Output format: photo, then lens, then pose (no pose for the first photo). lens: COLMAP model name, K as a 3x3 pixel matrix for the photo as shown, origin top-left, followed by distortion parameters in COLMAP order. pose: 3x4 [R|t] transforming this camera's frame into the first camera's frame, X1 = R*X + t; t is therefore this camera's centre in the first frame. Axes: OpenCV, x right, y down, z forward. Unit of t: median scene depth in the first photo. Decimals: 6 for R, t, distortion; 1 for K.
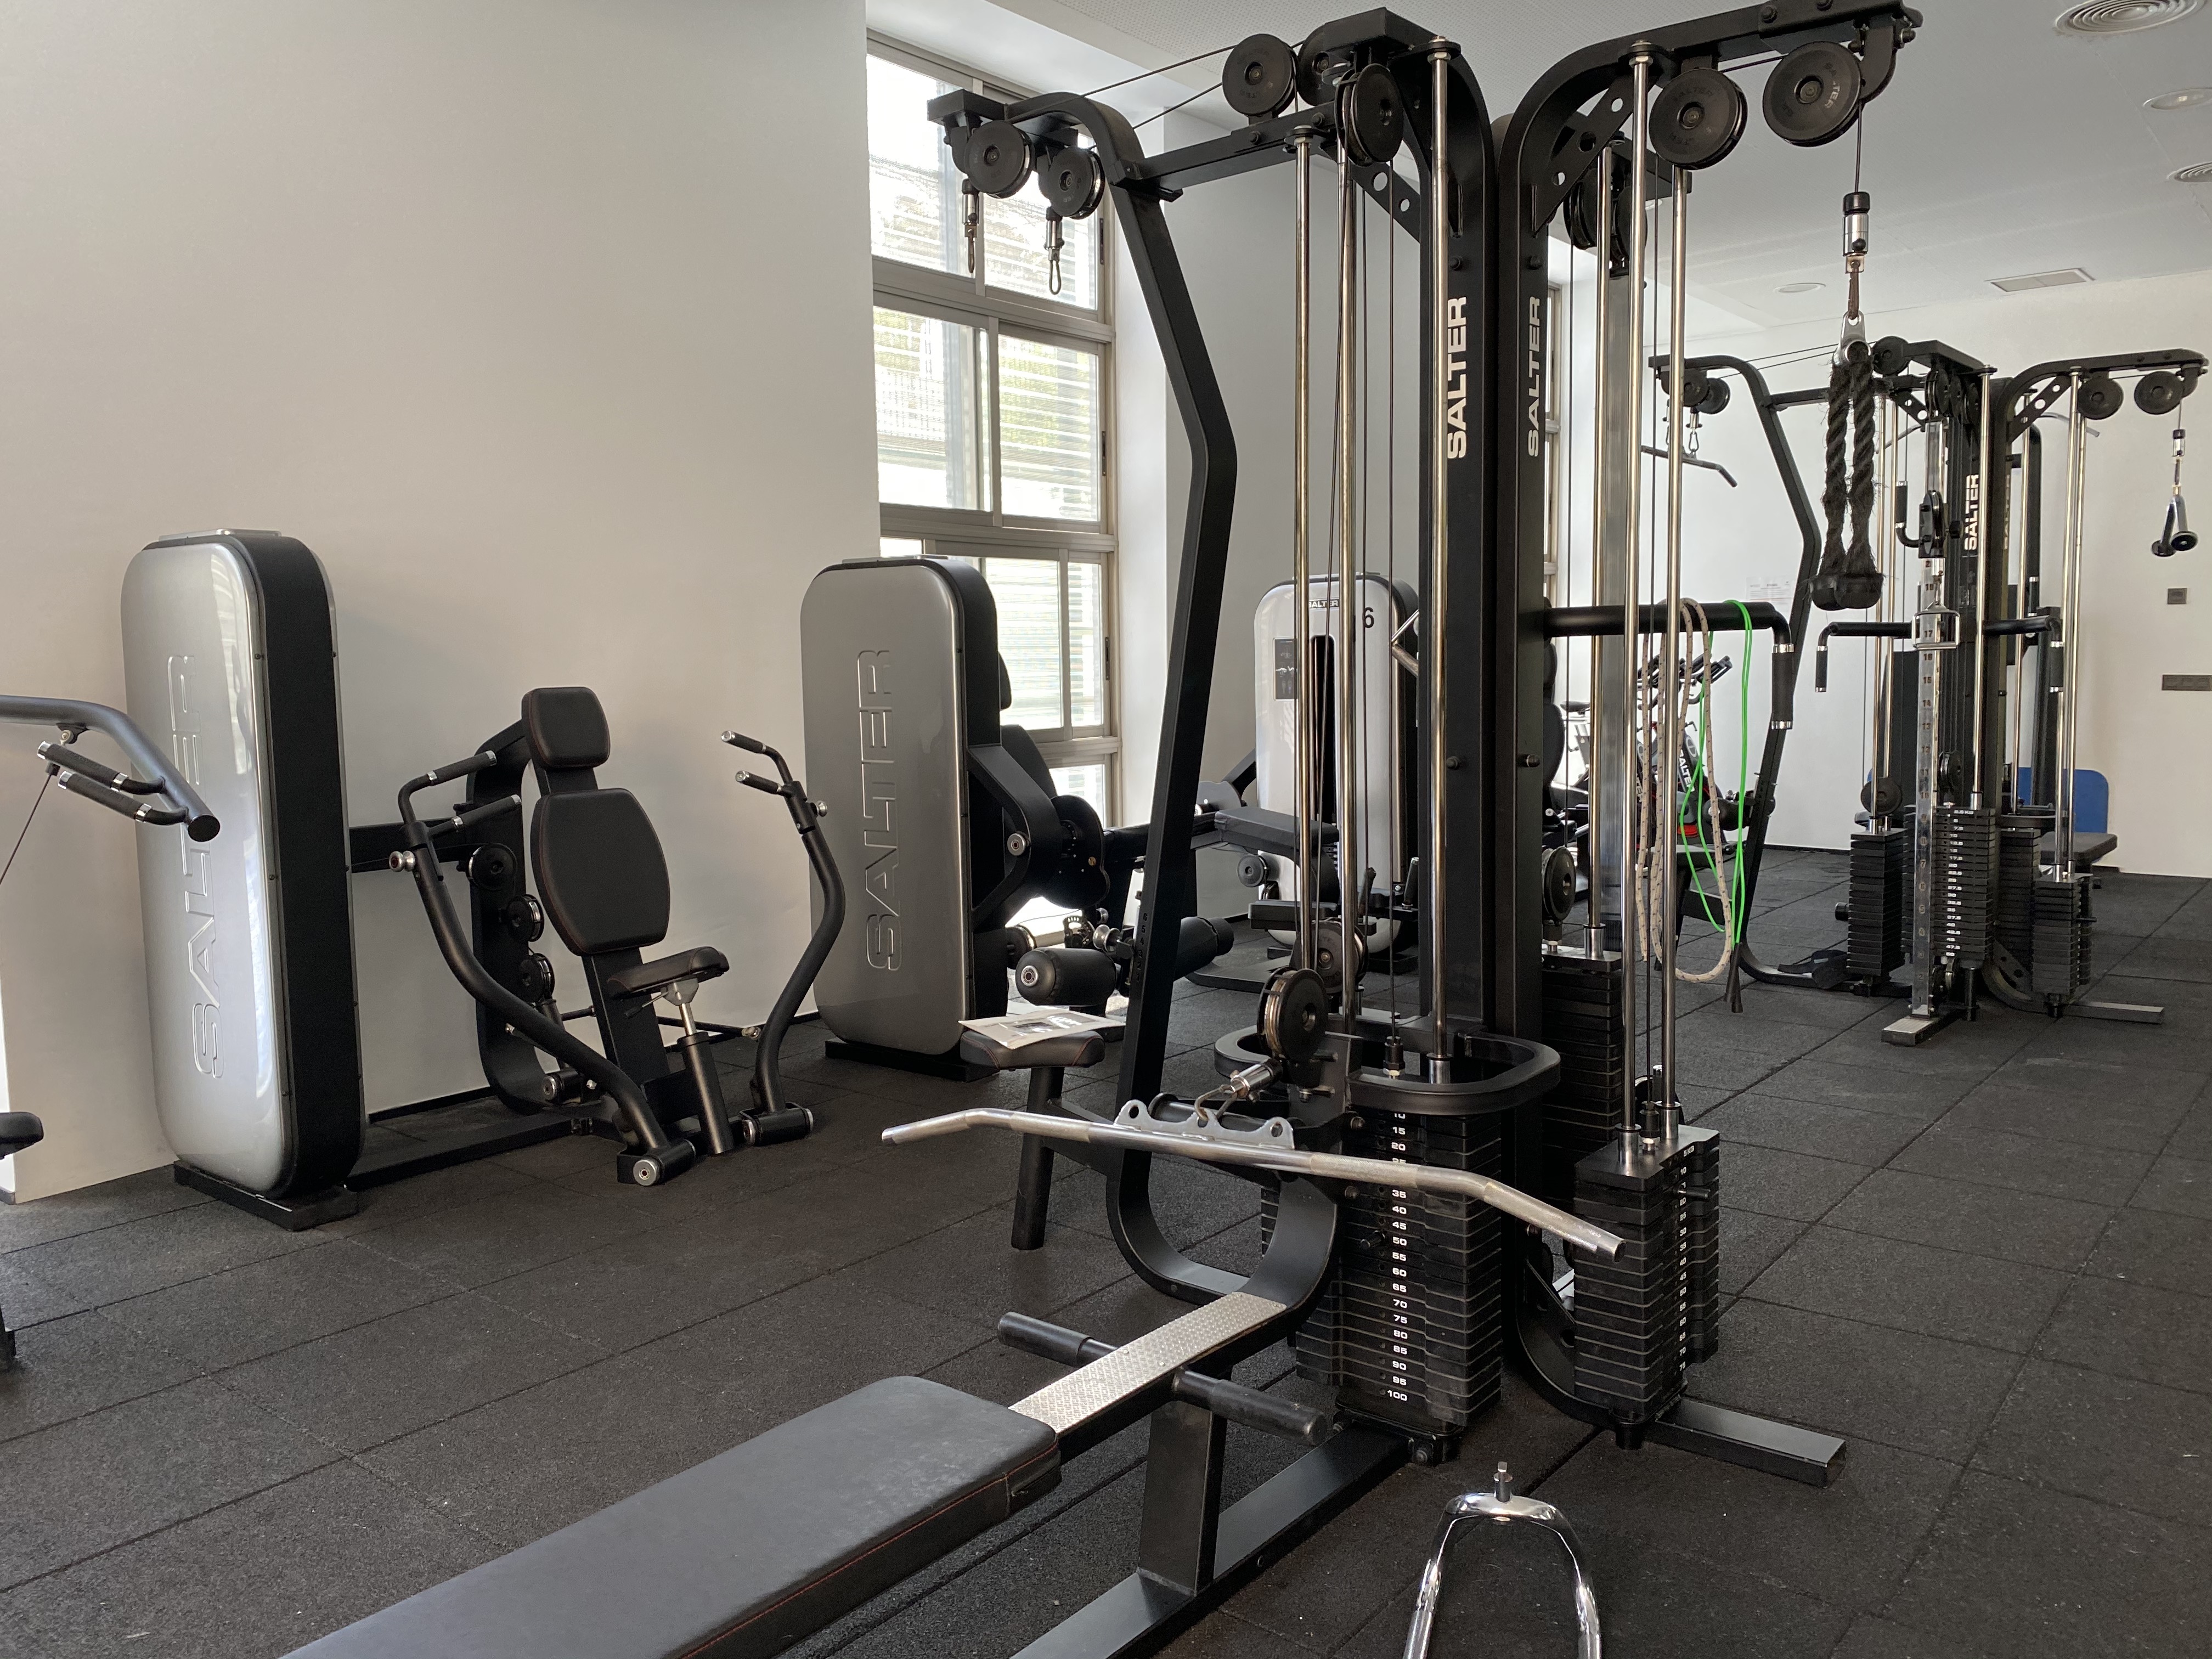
lens RADIAL K [[1696.8, 0, 1115.7], [0, 1696.8, 825.2], [0, 0, 1]] dist [0.030123, -0.003423]
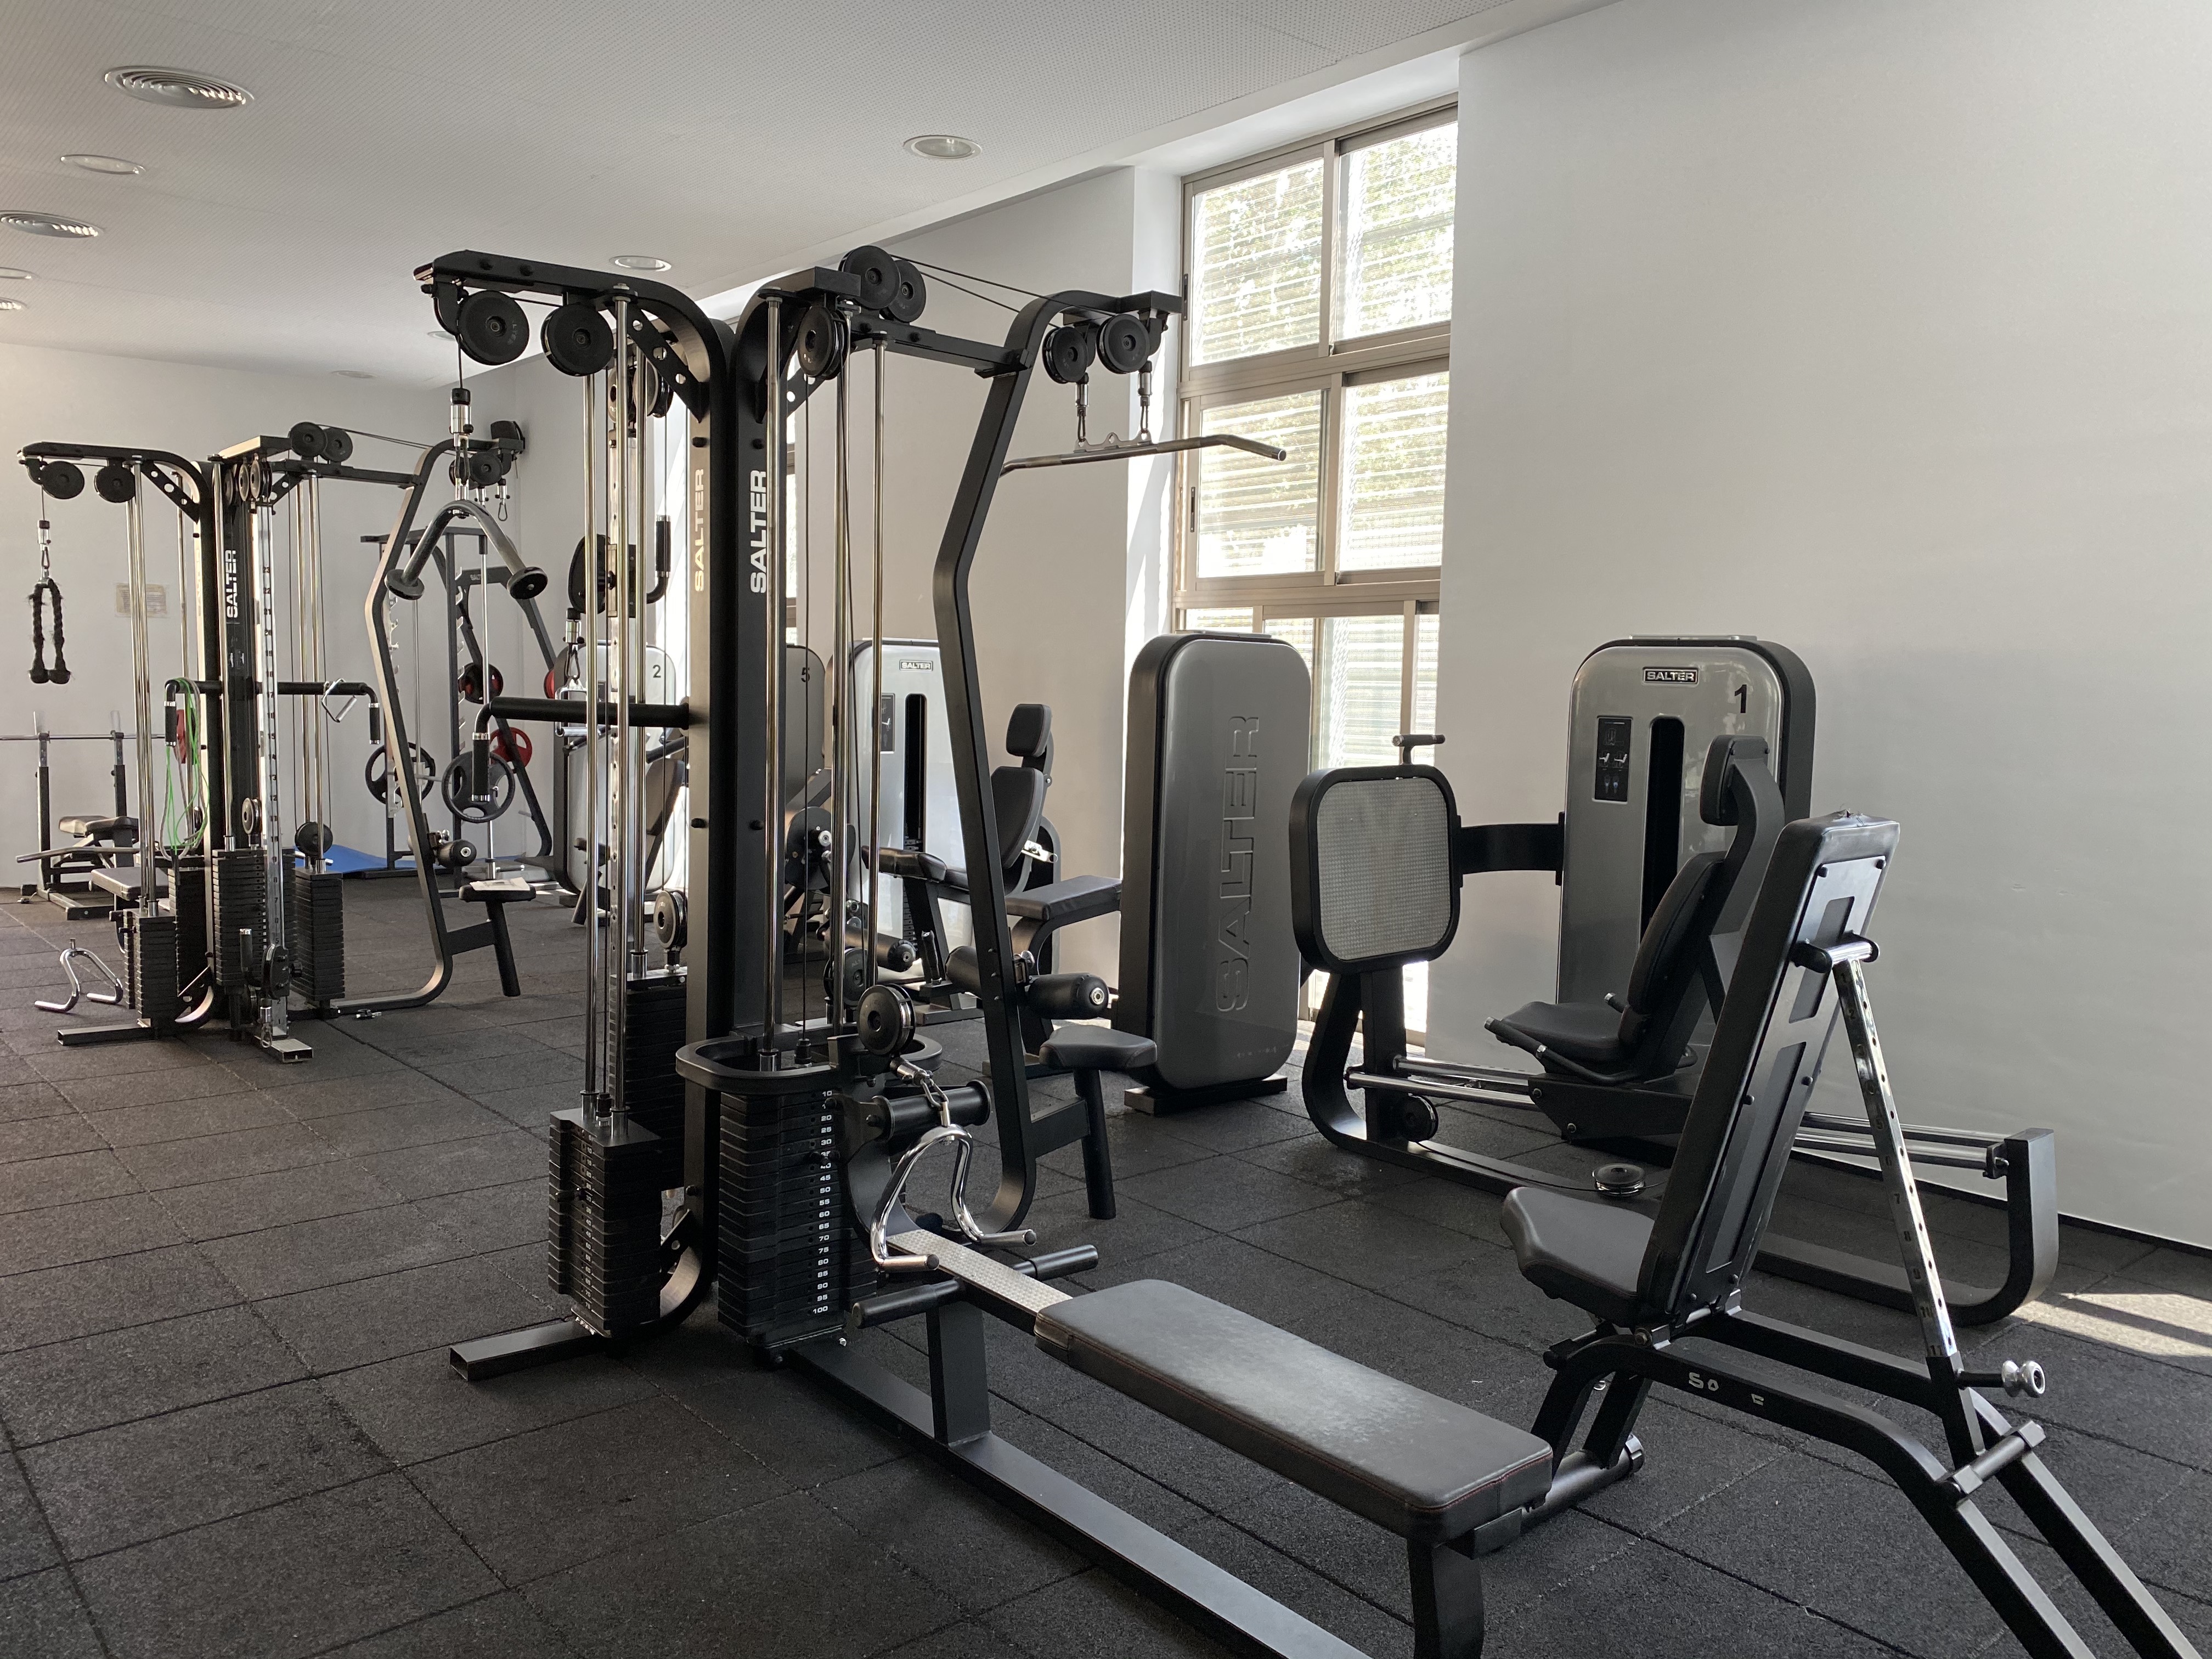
lens RADIAL K [[1696.8, 0, 1115.7], [0, 1696.8, 825.2], [0, 0, 1]] dist [0.030123, -0.003423]
pose [[-0.180147, 0.097329, -0.978813, 1.003035], [-0.109050, 0.986982, 0.118212, -0.152509], [0.977576, 0.128035, -0.167188, 1.146911]]
